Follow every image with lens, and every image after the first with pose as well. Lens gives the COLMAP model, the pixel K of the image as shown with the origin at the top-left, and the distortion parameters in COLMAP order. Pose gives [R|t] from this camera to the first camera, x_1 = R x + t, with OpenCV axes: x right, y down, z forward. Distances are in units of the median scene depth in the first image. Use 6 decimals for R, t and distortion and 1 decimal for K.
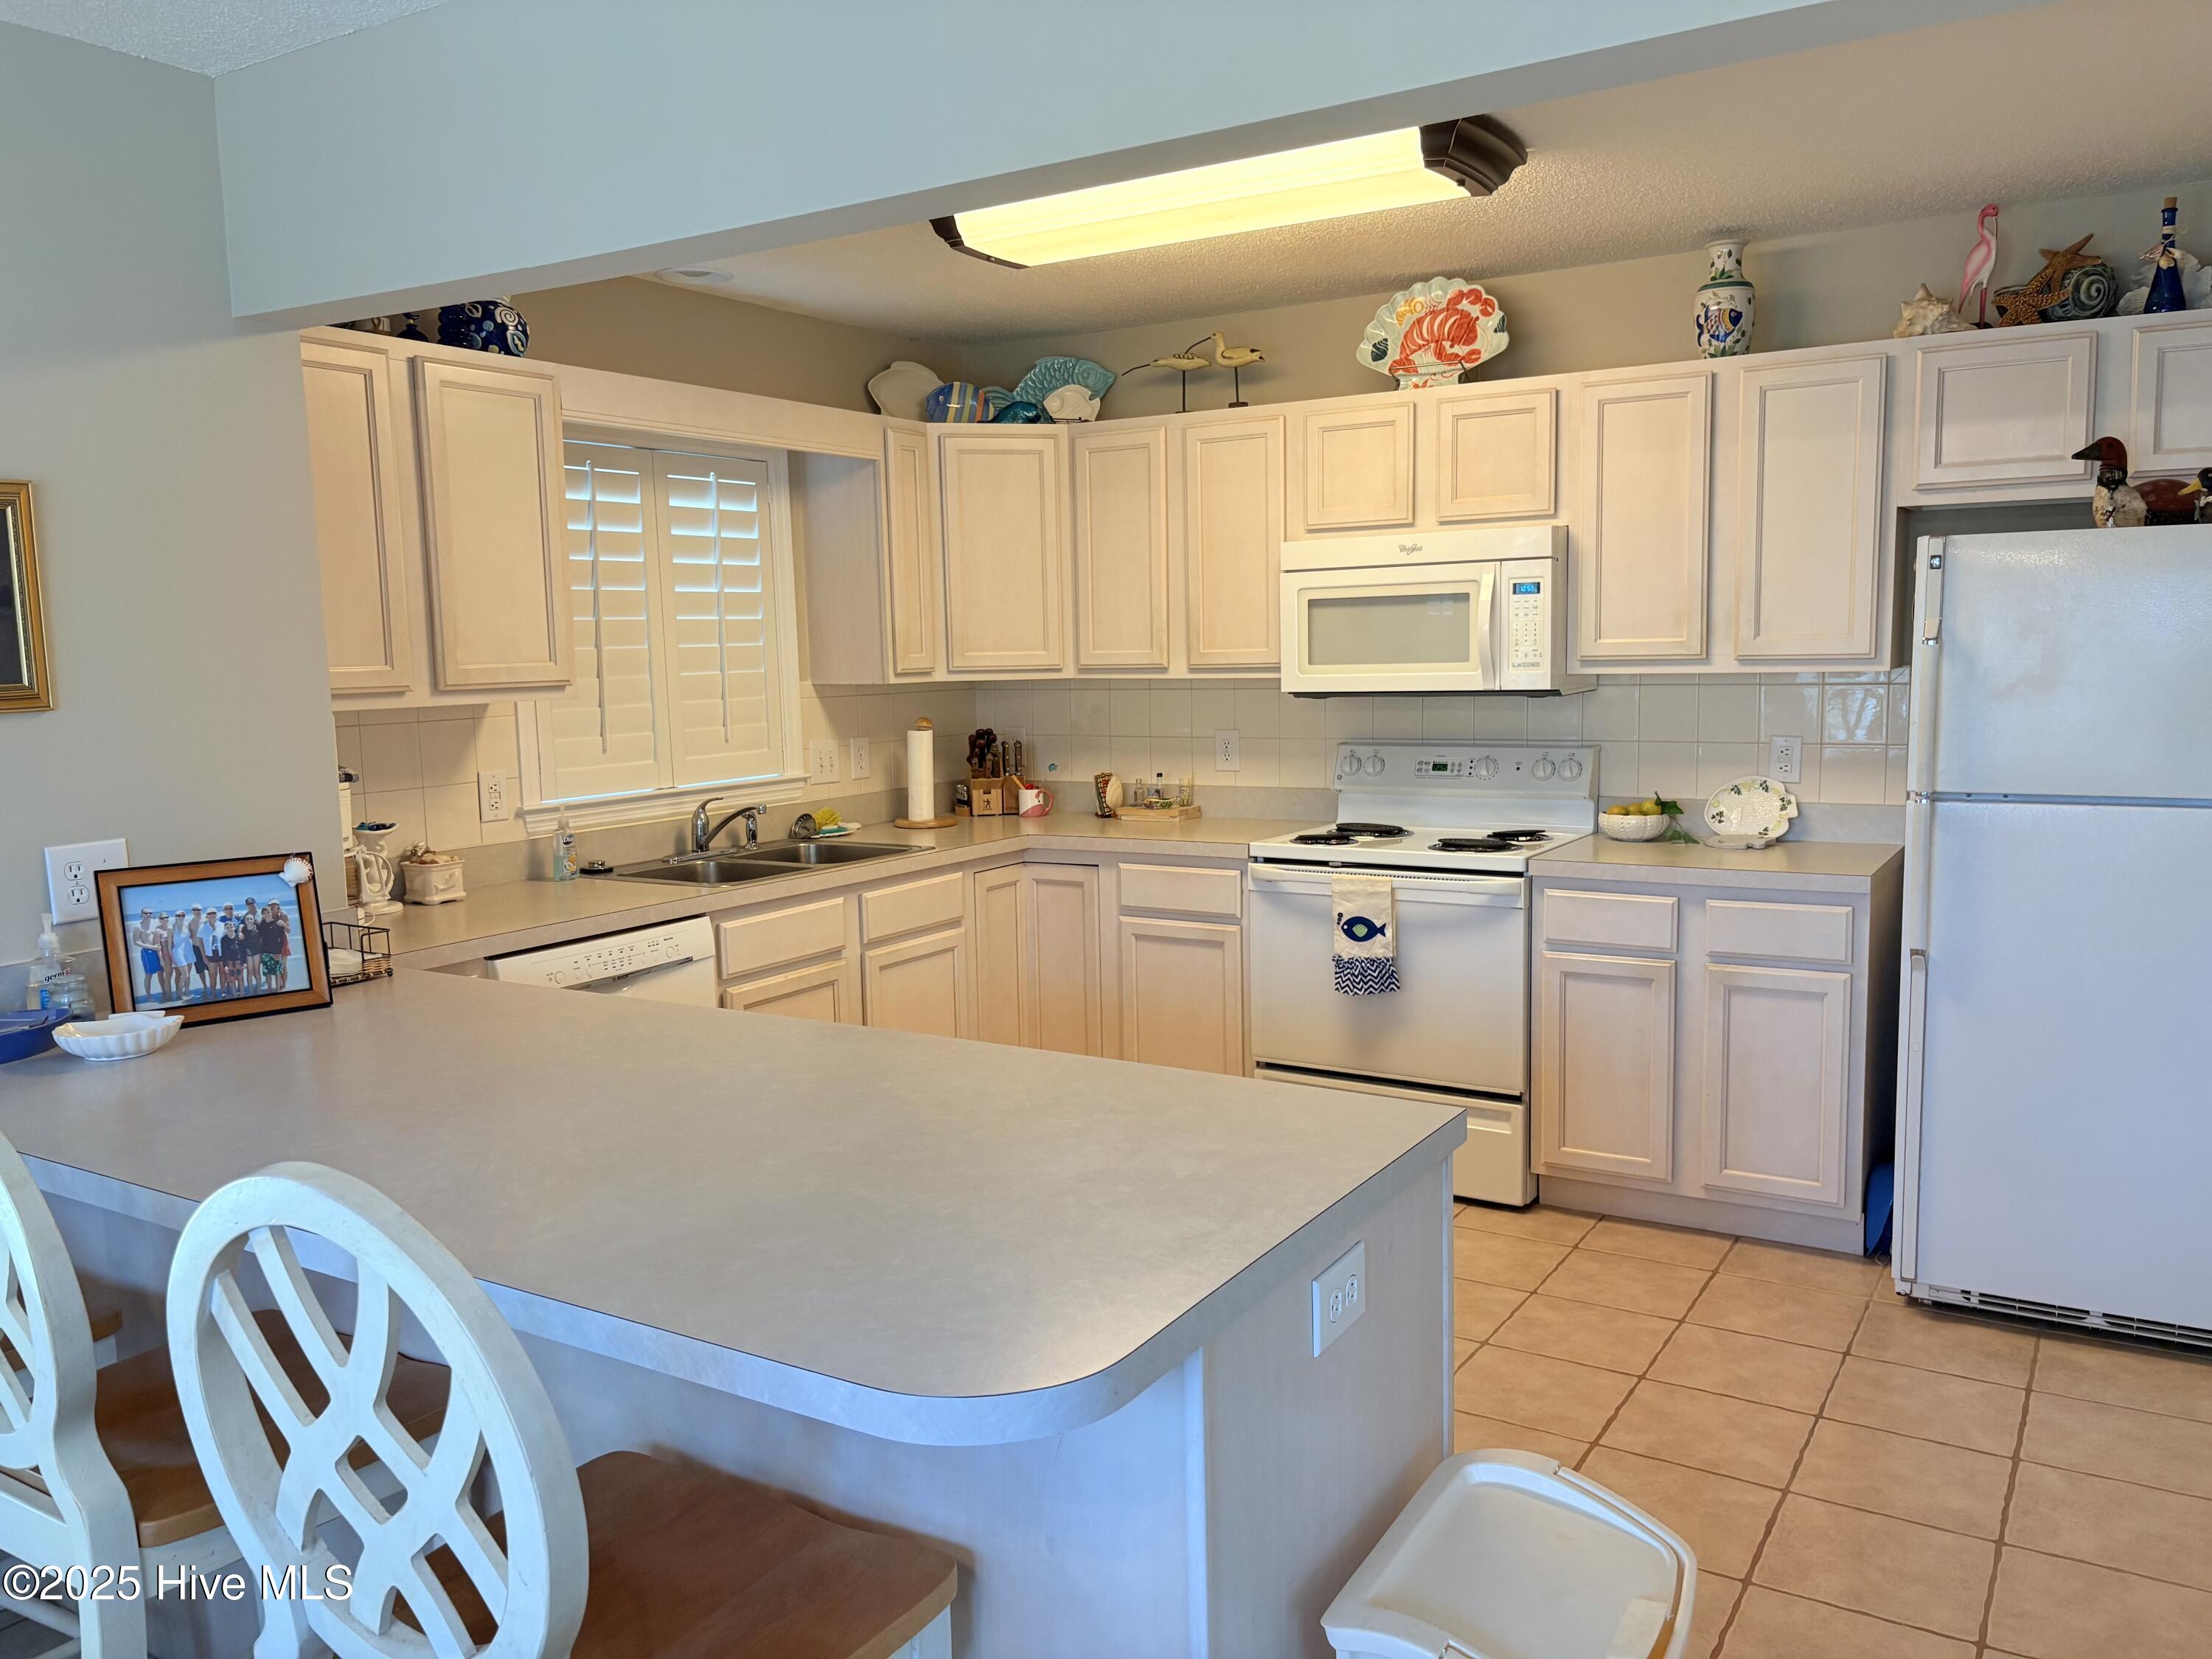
lens RADIAL K [[1691.2, 0, 1105.6], [0, 1691.2, 835.6], [0, 0, 1]] dist [0.038878, -0.038557]
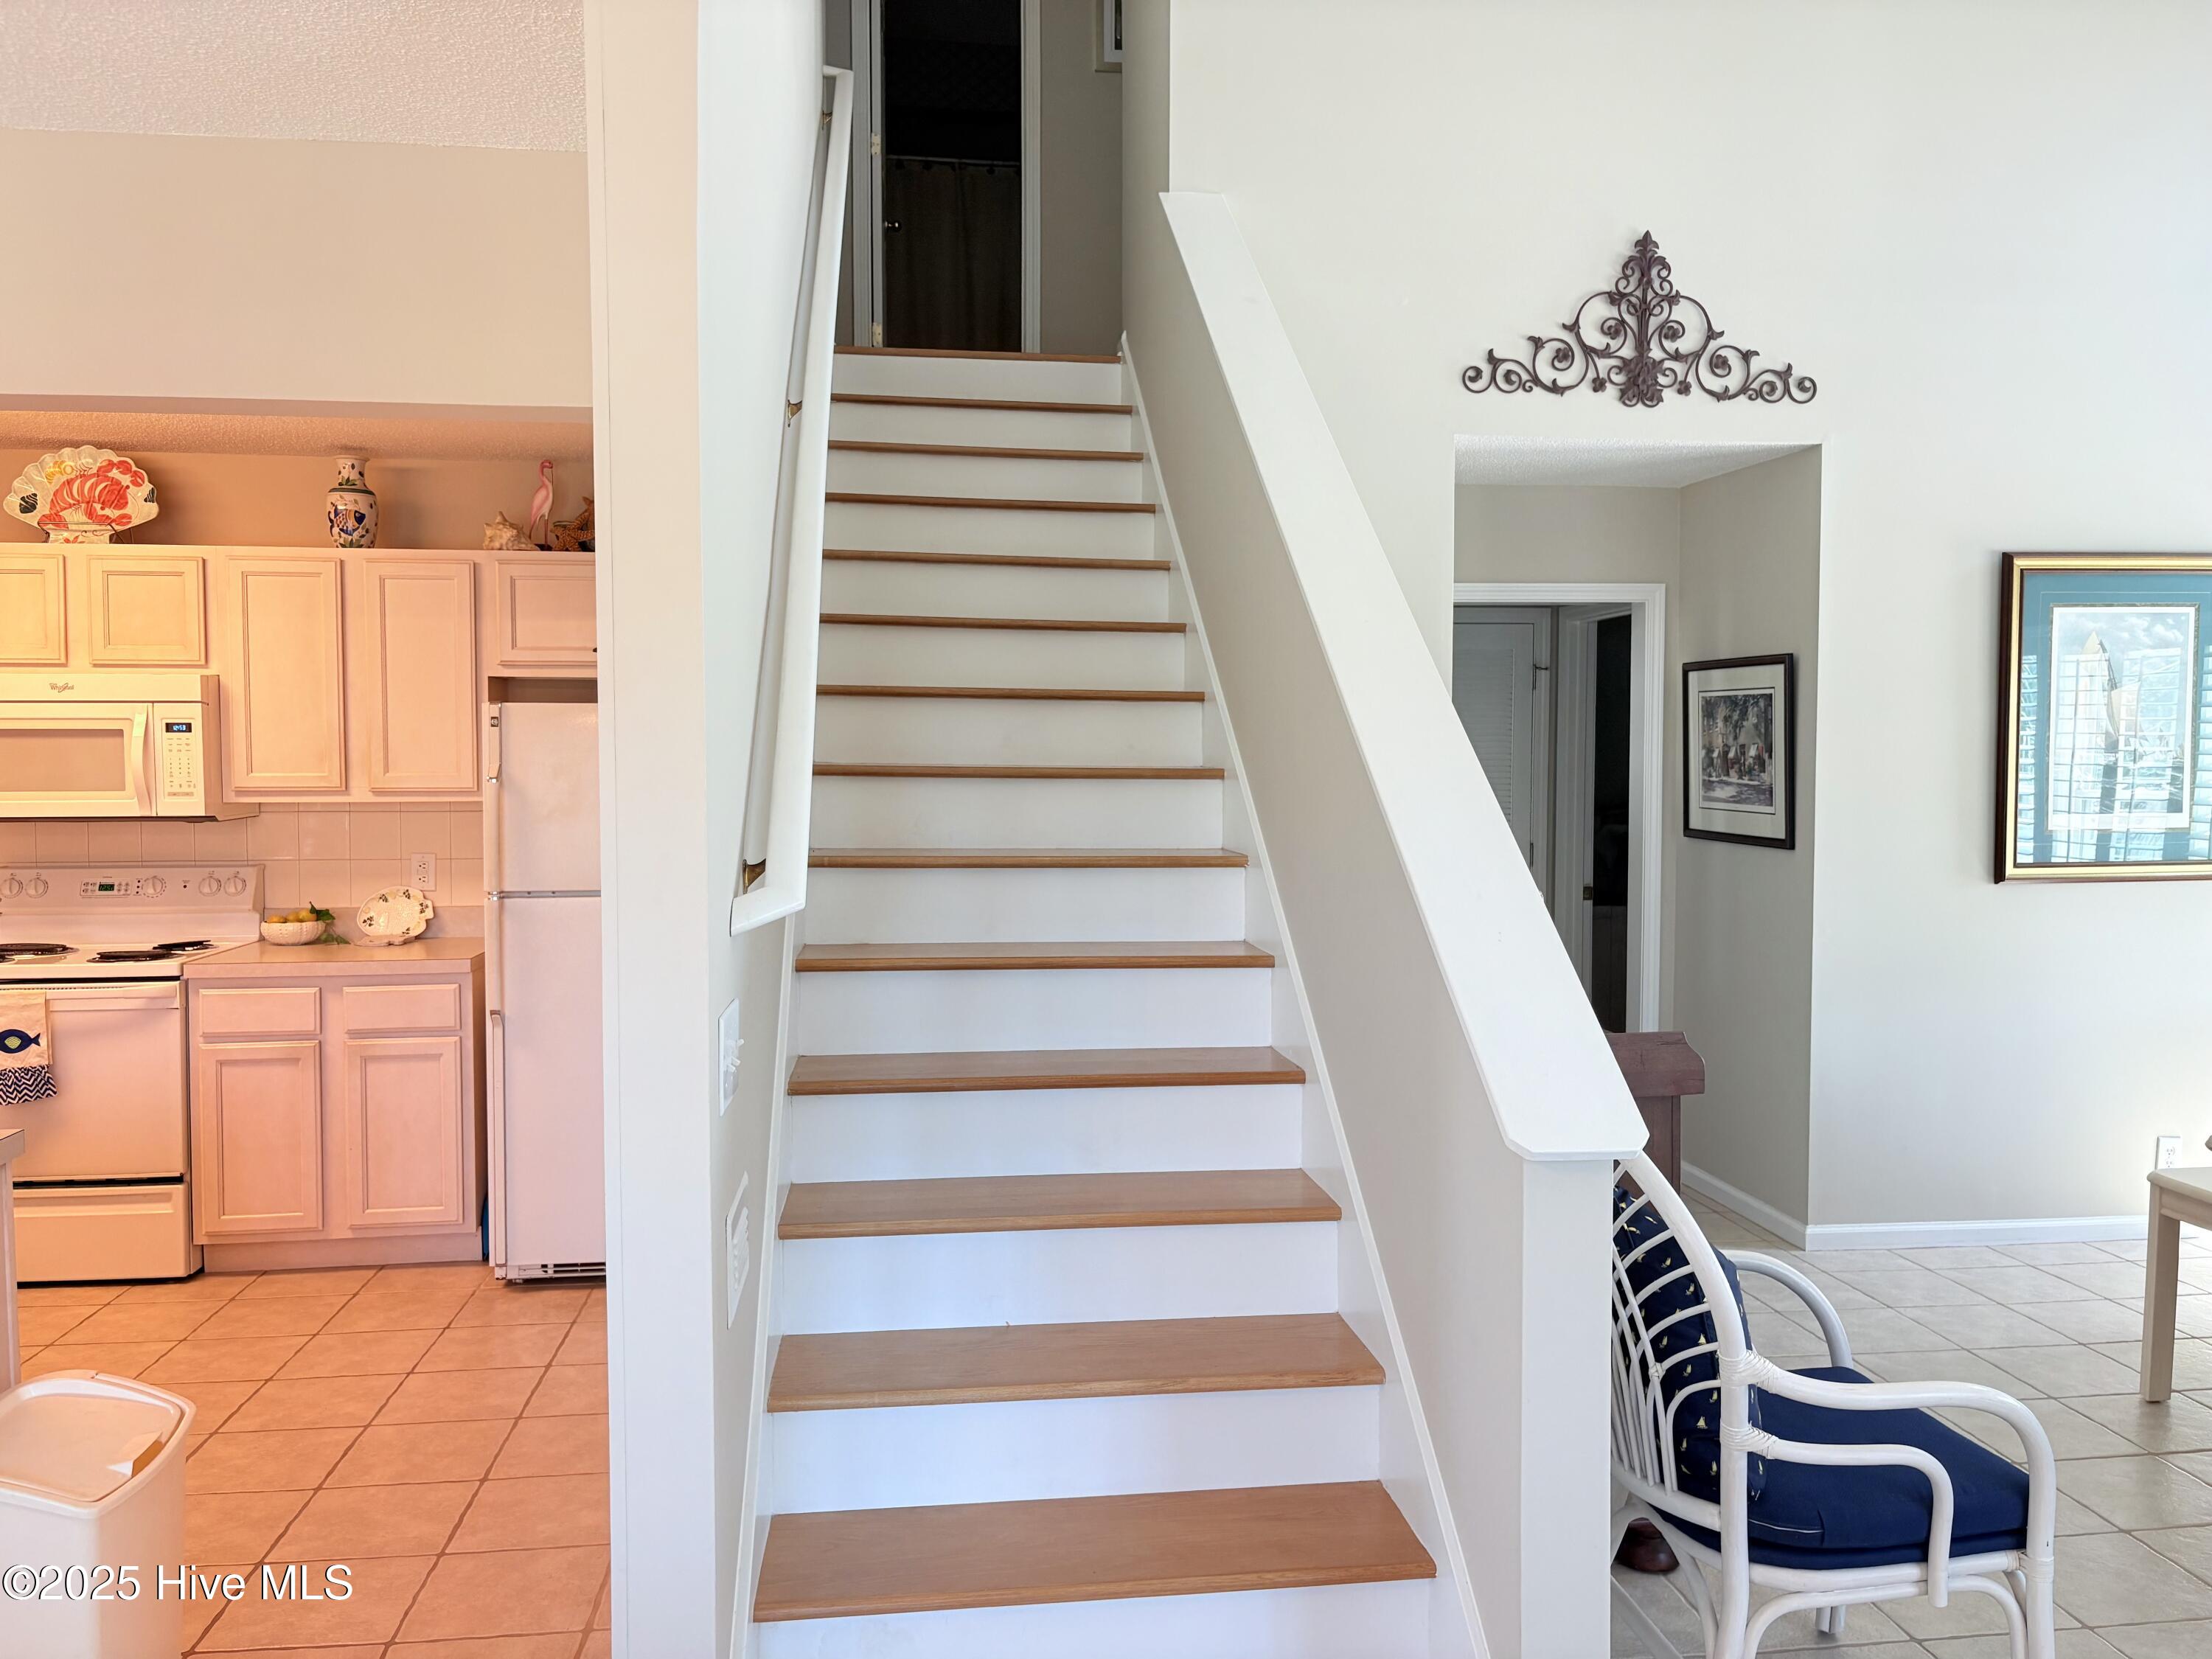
lens RADIAL K [[1691.2, 0, 1137.1], [0, 1691.2, 820.7], [0, 0, 1]] dist [0.038878, -0.038557]
pose [[0.773308, -0.005058, 0.634011, 0.019058], [0.057429, 0.996416, -0.062097, 0.025496], [-0.631425, 0.084431, 0.770827, -0.290715]]
